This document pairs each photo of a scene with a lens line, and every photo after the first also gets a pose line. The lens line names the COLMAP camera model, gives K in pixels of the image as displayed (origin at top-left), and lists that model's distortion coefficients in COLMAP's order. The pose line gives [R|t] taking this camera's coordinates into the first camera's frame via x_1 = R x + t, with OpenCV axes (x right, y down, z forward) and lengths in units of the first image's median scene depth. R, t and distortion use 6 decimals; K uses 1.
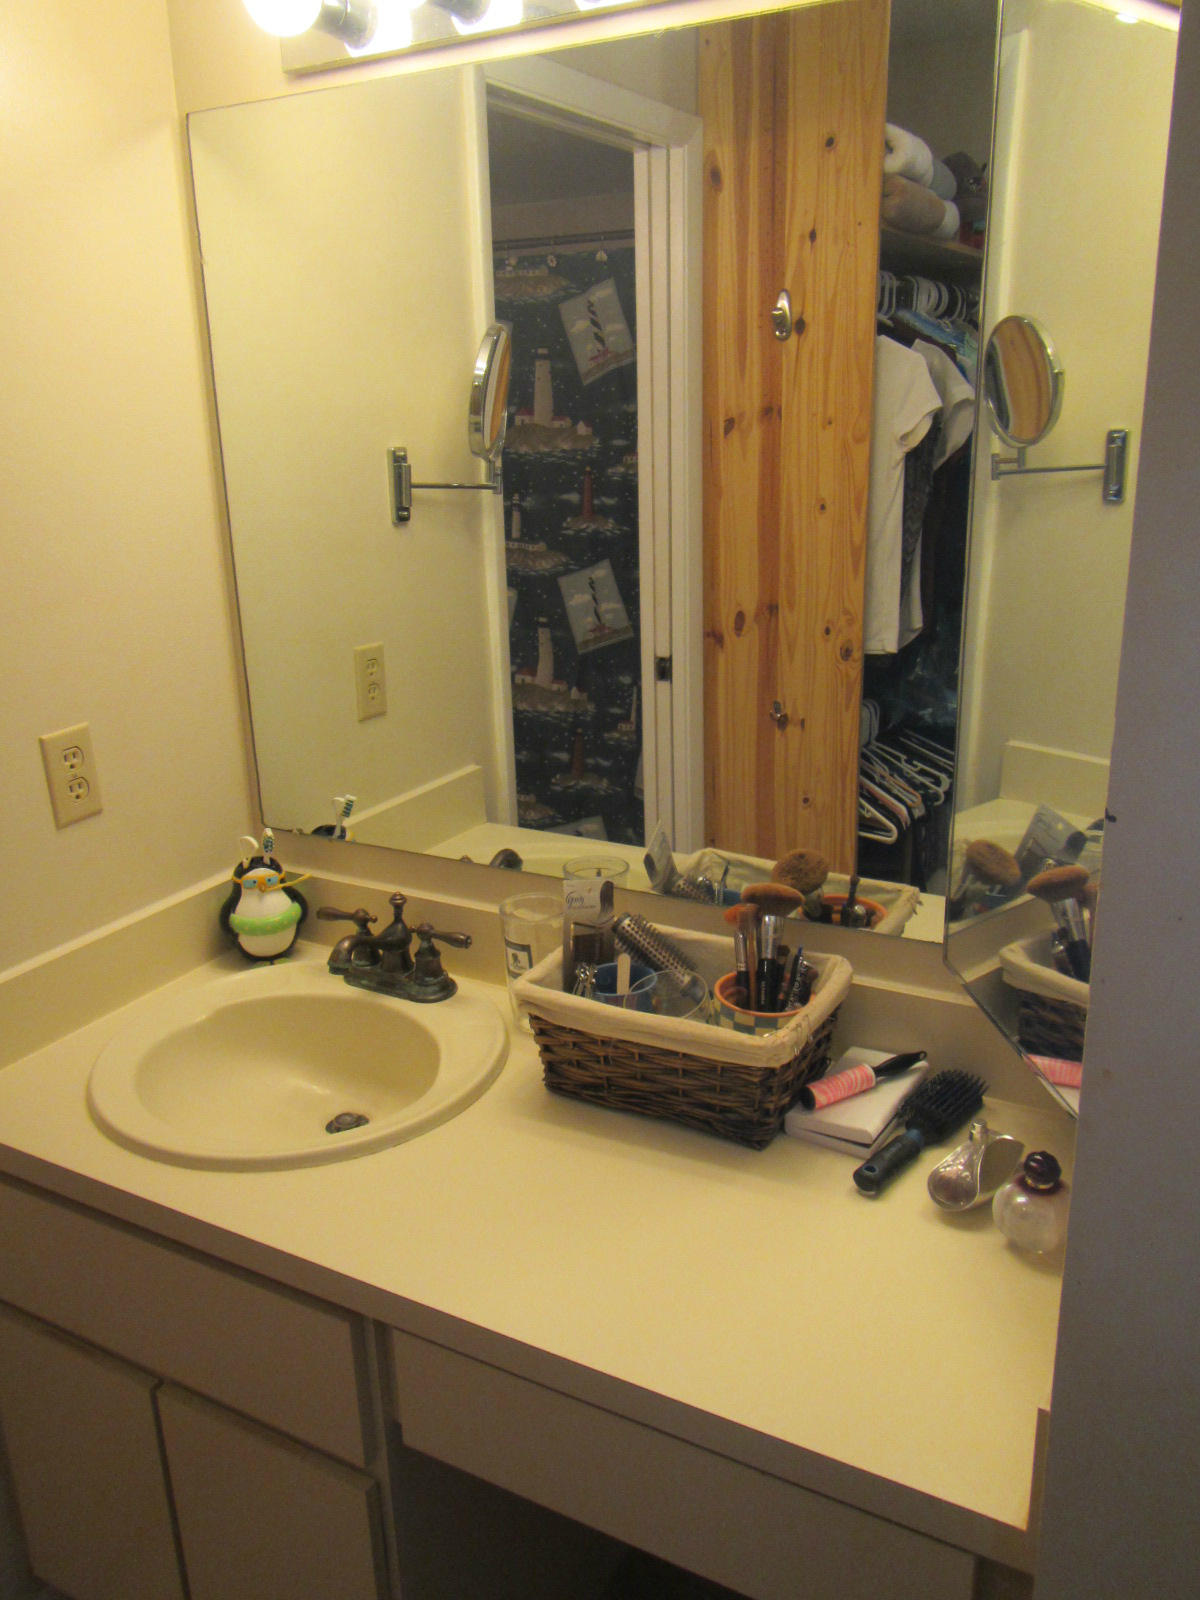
lens RADIAL K [[1295.0, 0, 600.0], [0, 1295.0, 800.0], [0, 0, 1]] dist [-0.018570, -0.002166]
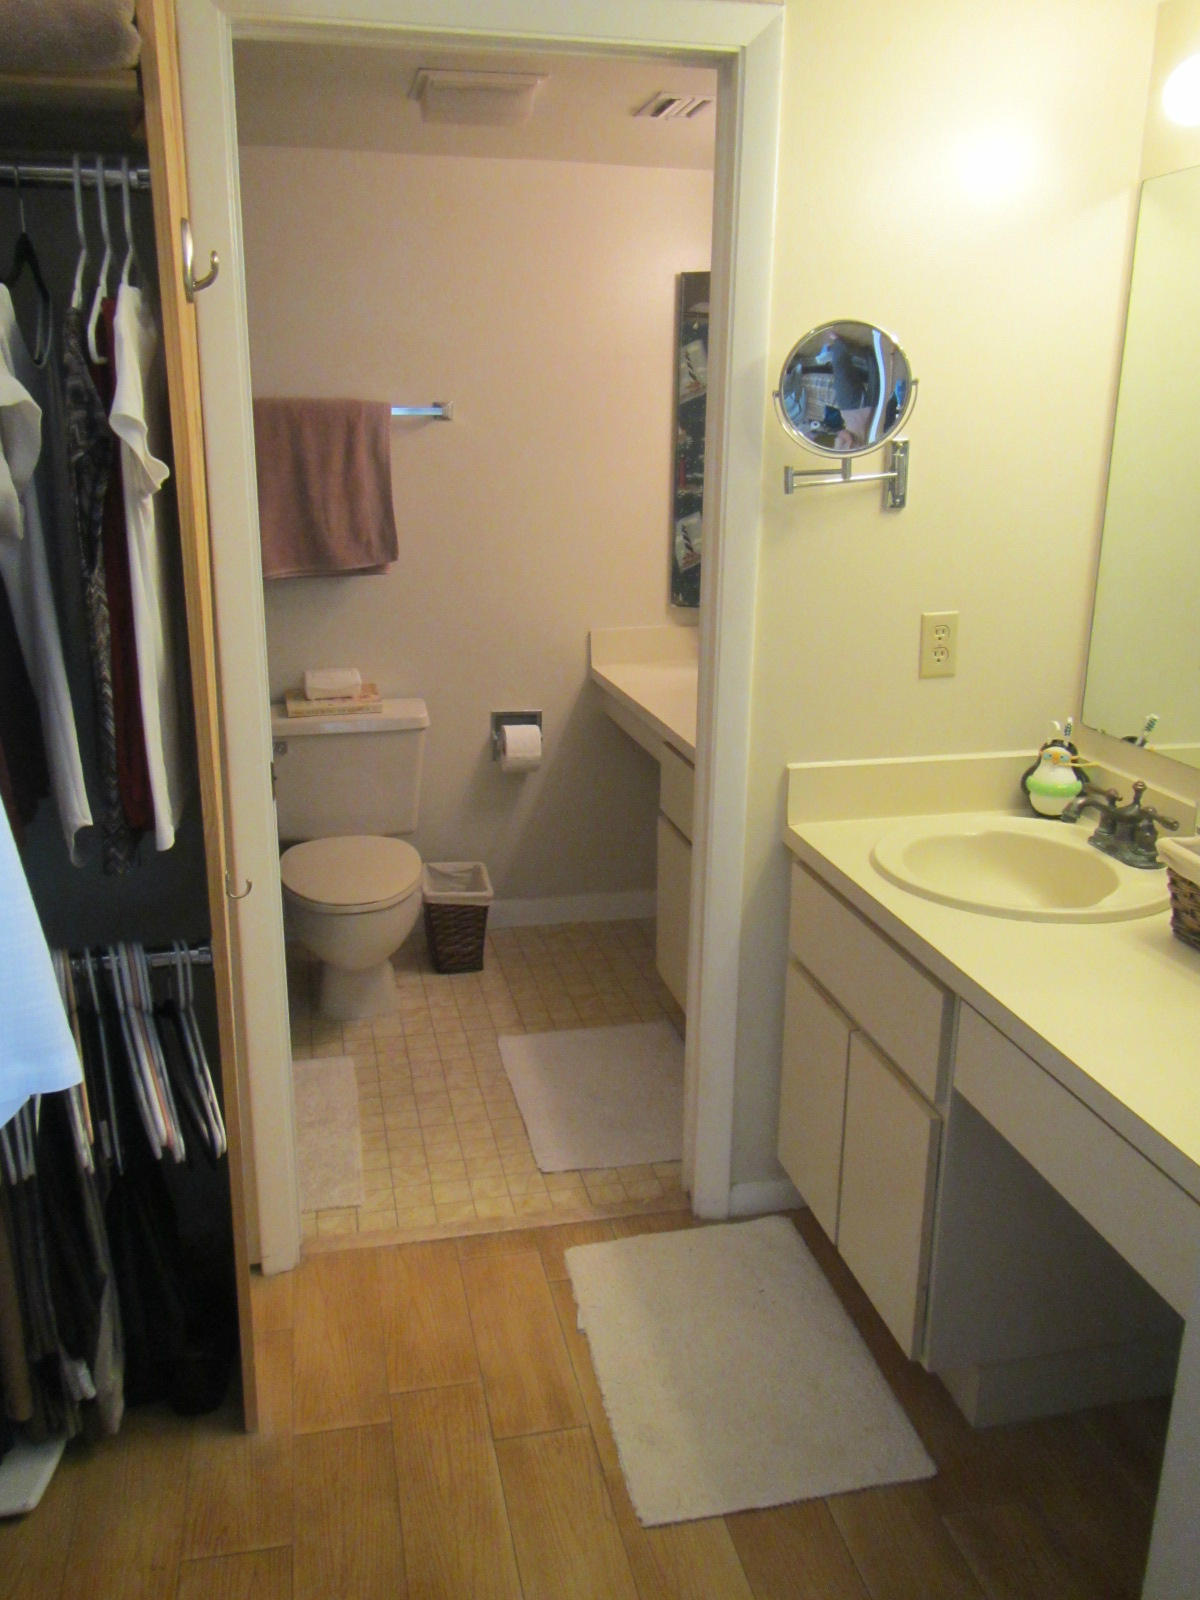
lens RADIAL K [[1304.5, 0, 600.0], [0, 1304.5, 800.0], [0, 0, 1]] dist [0.008881, 0.006498]
pose [[0.665370, 0.239856, -0.706931, 0.400833], [-0.249073, 0.964042, 0.092662, 0.103220], [0.703737, 0.114423, 0.701186, -0.269448]]
